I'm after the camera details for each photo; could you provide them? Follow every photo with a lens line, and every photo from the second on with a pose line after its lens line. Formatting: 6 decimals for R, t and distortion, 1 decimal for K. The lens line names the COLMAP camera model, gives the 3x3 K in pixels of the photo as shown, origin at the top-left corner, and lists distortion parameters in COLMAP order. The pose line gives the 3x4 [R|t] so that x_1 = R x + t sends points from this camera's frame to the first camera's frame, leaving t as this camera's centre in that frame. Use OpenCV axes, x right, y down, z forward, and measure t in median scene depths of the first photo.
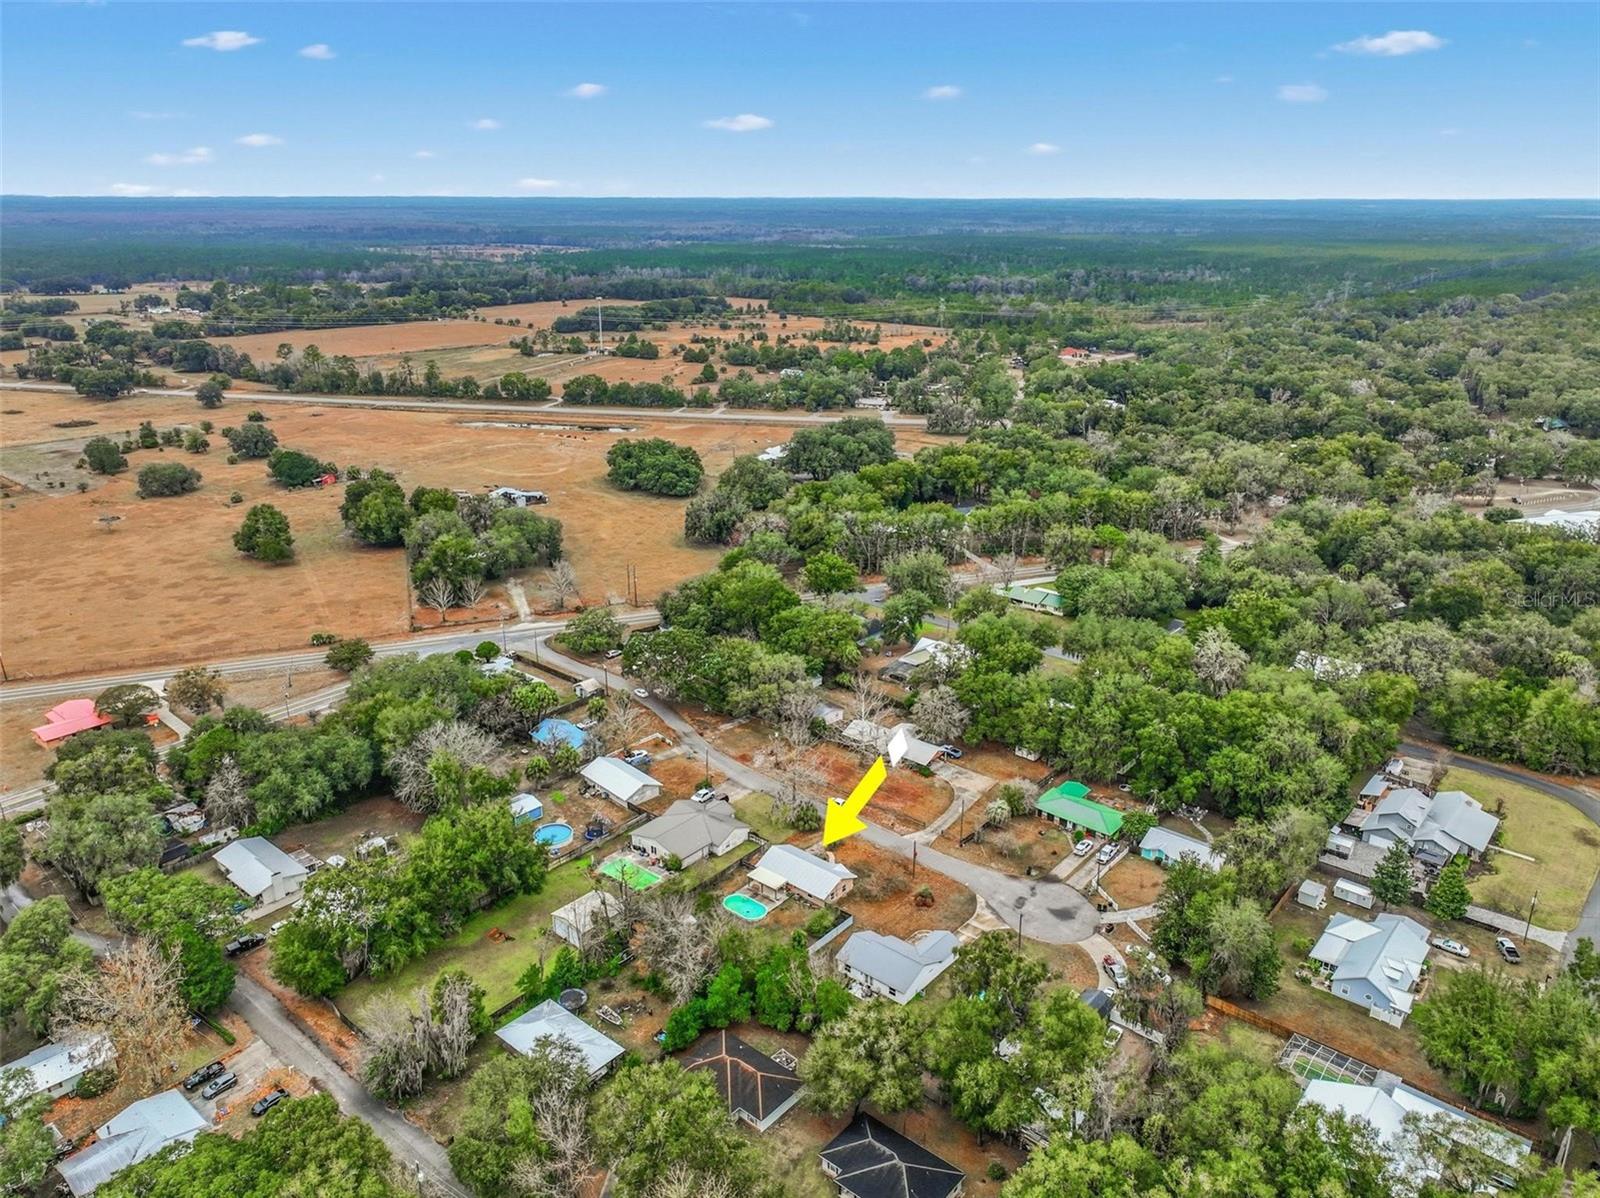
lens RADIAL K [[1148.3, 0, 800.0], [0, 1148.3, 599.0], [0, 0, 1]] dist [0.002234, 0.009620]
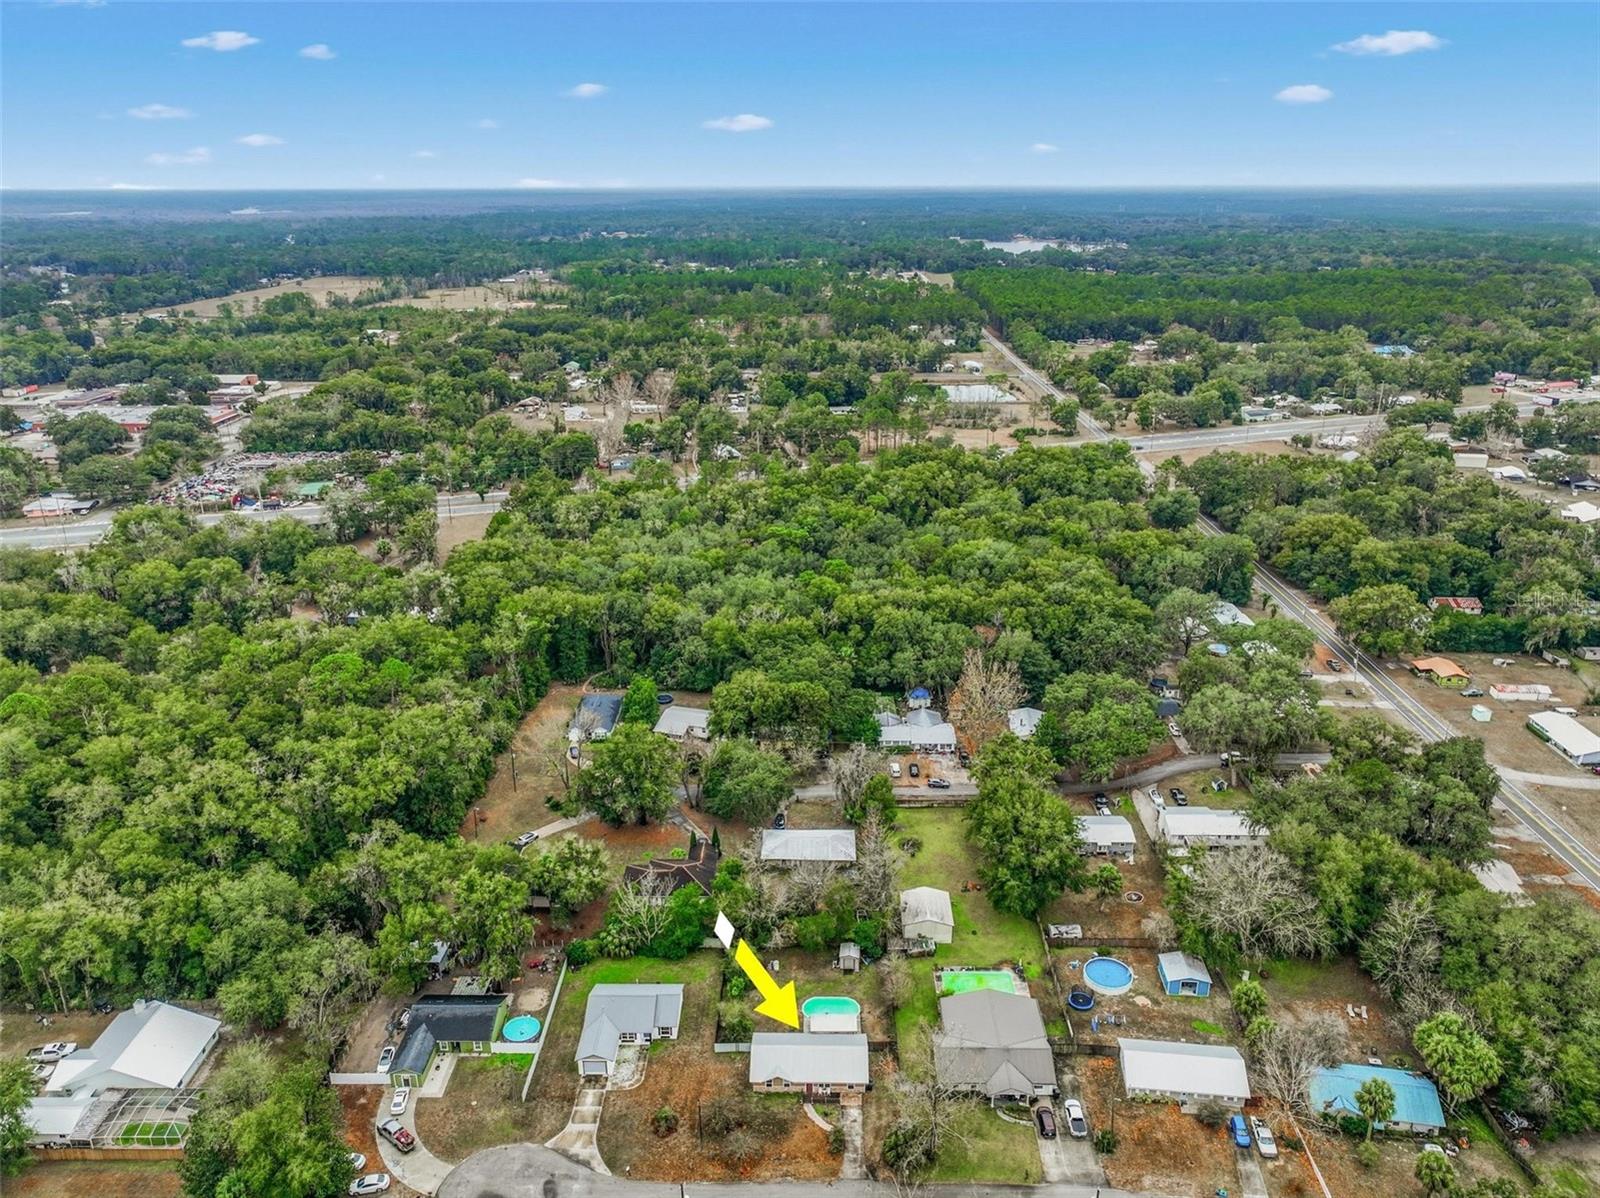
lens RADIAL K [[1148.3, 0, 800.0], [0, 1148.3, 599.0], [0, 0, 1]] dist [0.002234, 0.009620]
pose [[-0.770011, 0.221131, -0.598485, 0.317379], [-0.210857, 0.797118, 0.565811, -0.351012], [0.602182, 0.561876, -0.567162, 0.983674]]
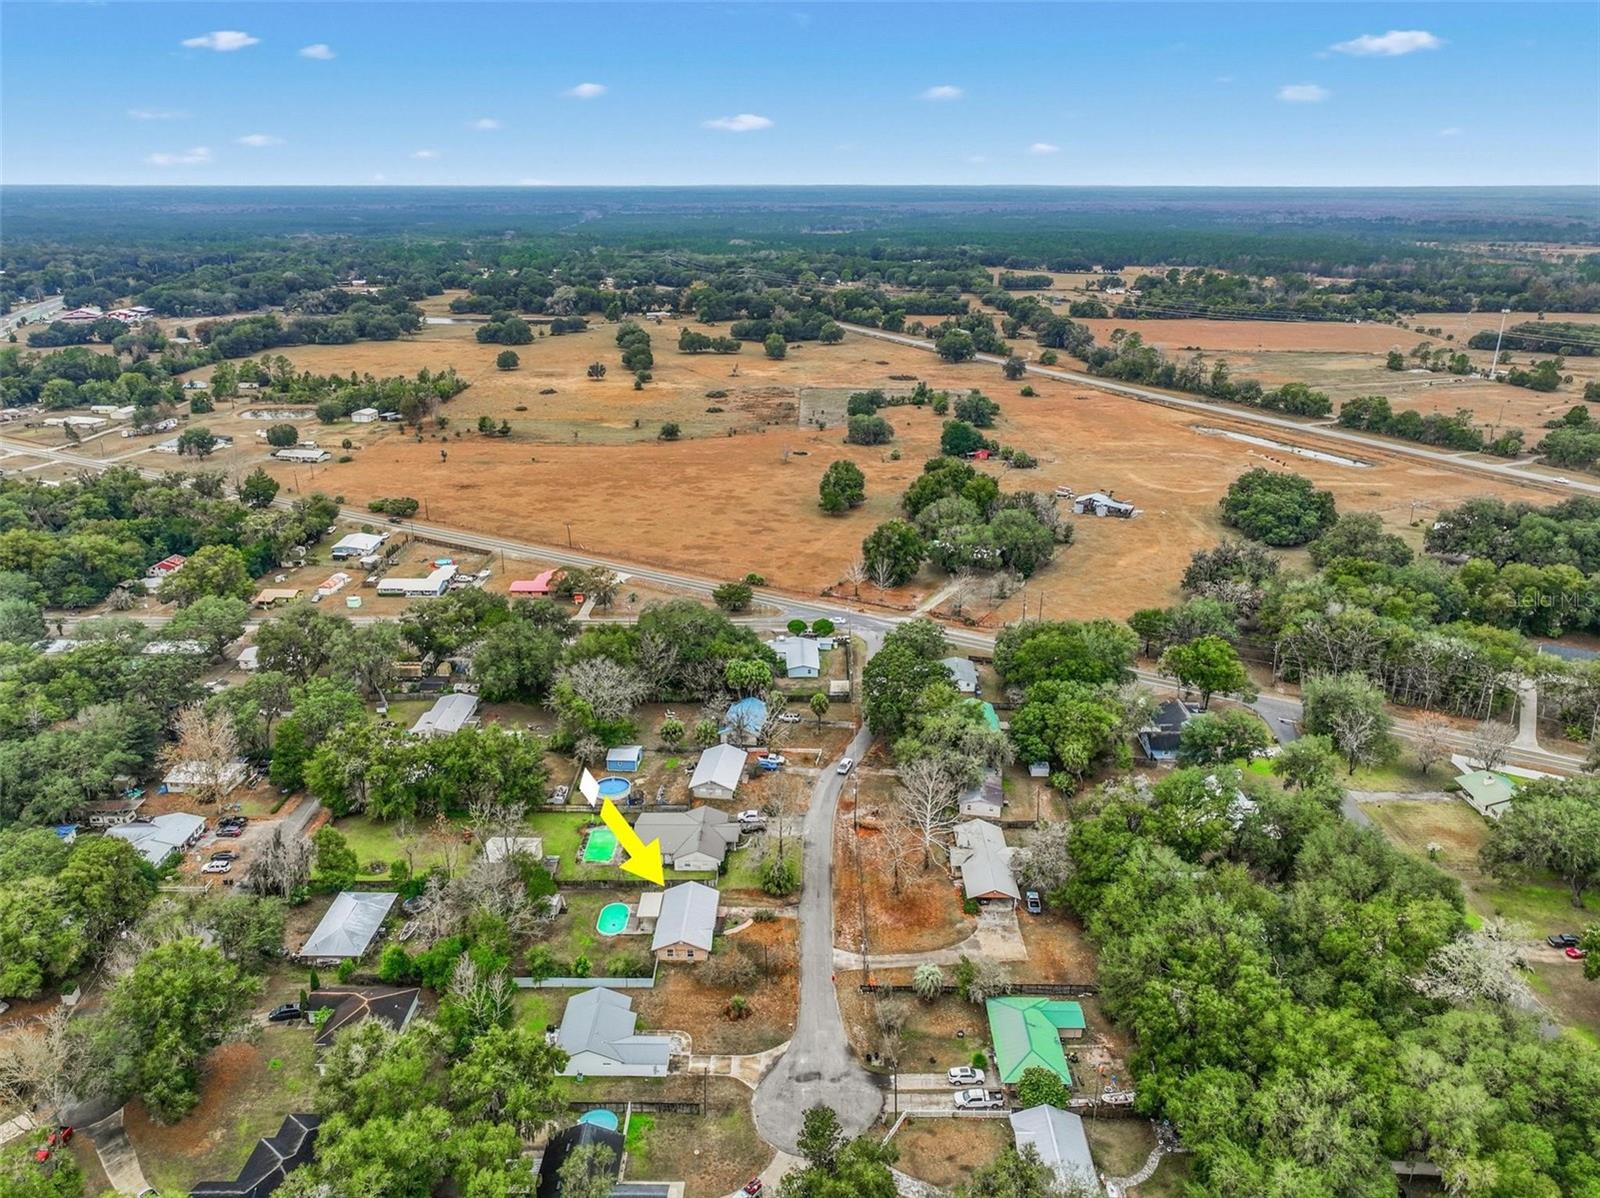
lens RADIAL K [[1148.3, 0, 800.0], [0, 1148.3, 599.0], [0, 0, 1]] dist [0.002234, 0.009620]
pose [[0.639828, 0.263713, -0.721856, 0.515408], [-0.258168, 0.958453, 0.121316, -0.113491], [0.723857, 0.108739, 0.681327, 0.318079]]
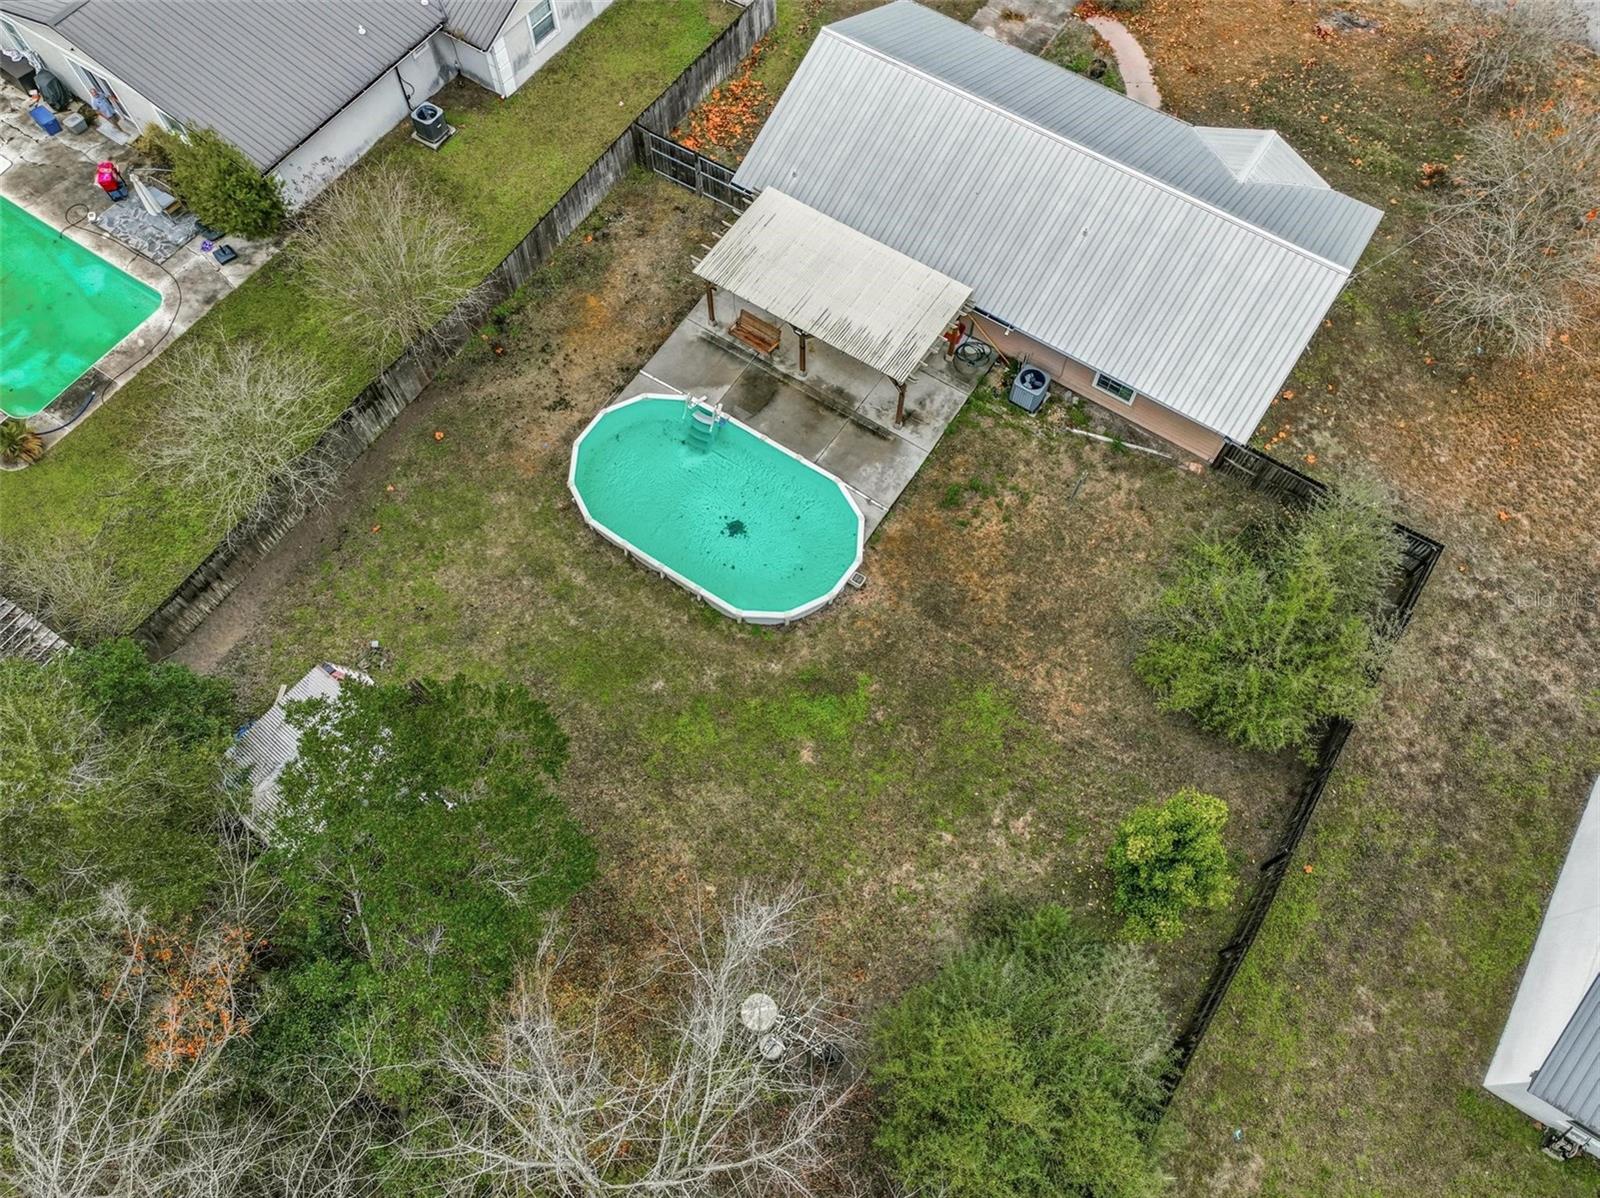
lens RADIAL K [[1148.3, 0, 800.0], [0, 1148.3, 599.0], [0, 0, 1]] dist [0.002234, 0.009620]
pose [[0.993036, -0.103912, 0.055514, -0.035178], [0.034553, 0.707379, 0.705989, 0.126065], [-0.112630, -0.699154, 0.706044, 0.662774]]
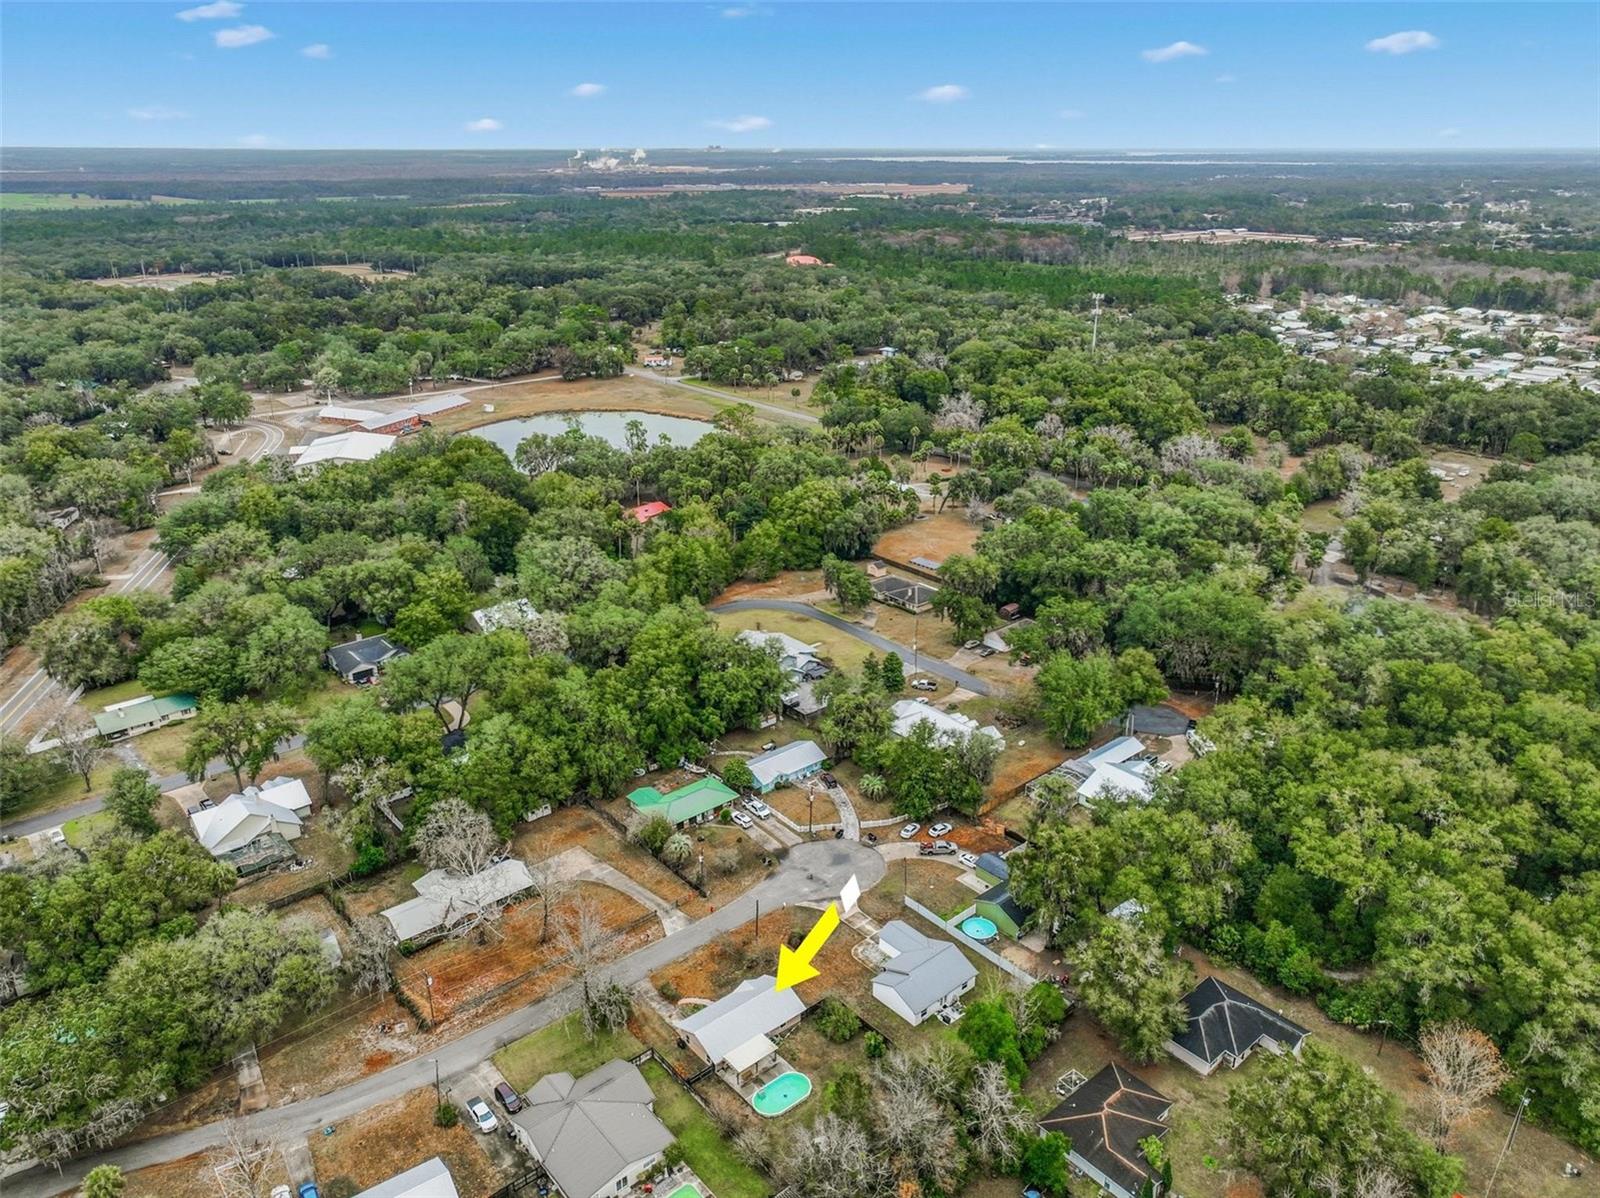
lens RADIAL K [[1148.3, 0, 800.0], [0, 1148.3, 599.0], [0, 0, 1]] dist [0.002234, 0.009620]
pose [[0.153545, -0.366868, 0.917514, -0.471894], [0.331629, 0.893804, 0.301889, -0.189641], [-0.930831, 0.257921, 0.258903, 0.533186]]
